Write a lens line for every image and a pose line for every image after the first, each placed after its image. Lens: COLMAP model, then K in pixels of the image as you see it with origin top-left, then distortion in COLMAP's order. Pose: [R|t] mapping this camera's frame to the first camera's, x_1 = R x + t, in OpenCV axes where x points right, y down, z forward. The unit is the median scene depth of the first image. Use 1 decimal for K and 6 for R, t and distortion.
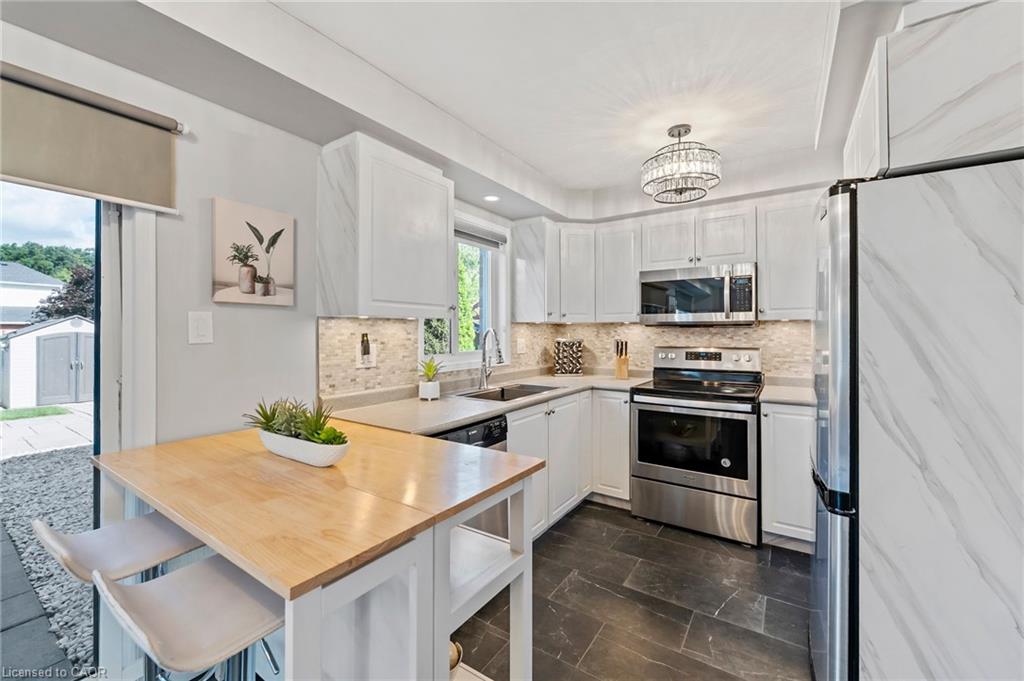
lens RADIAL K [[412.8, 0, 506.8], [0, 412.8, 331.1], [0, 0, 1]] dist [-0.005020, 0.001149]
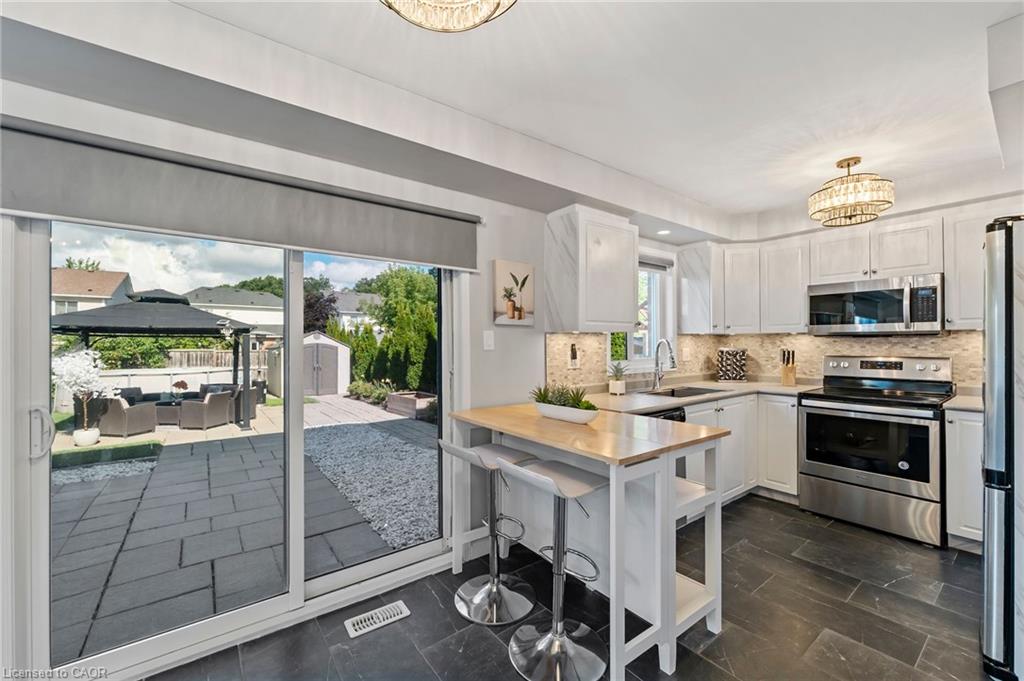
lens RADIAL K [[412.8, 0, 506.5], [0, 412.8, 342.5], [0, 0, 1]] dist [-0.005020, 0.001149]
pose [[0.948136, -0.002965, -0.317850, -0.100327], [0.003970, 0.999989, 0.002514, -0.002717], [0.317839, -0.003646, 0.948138, -0.328588]]
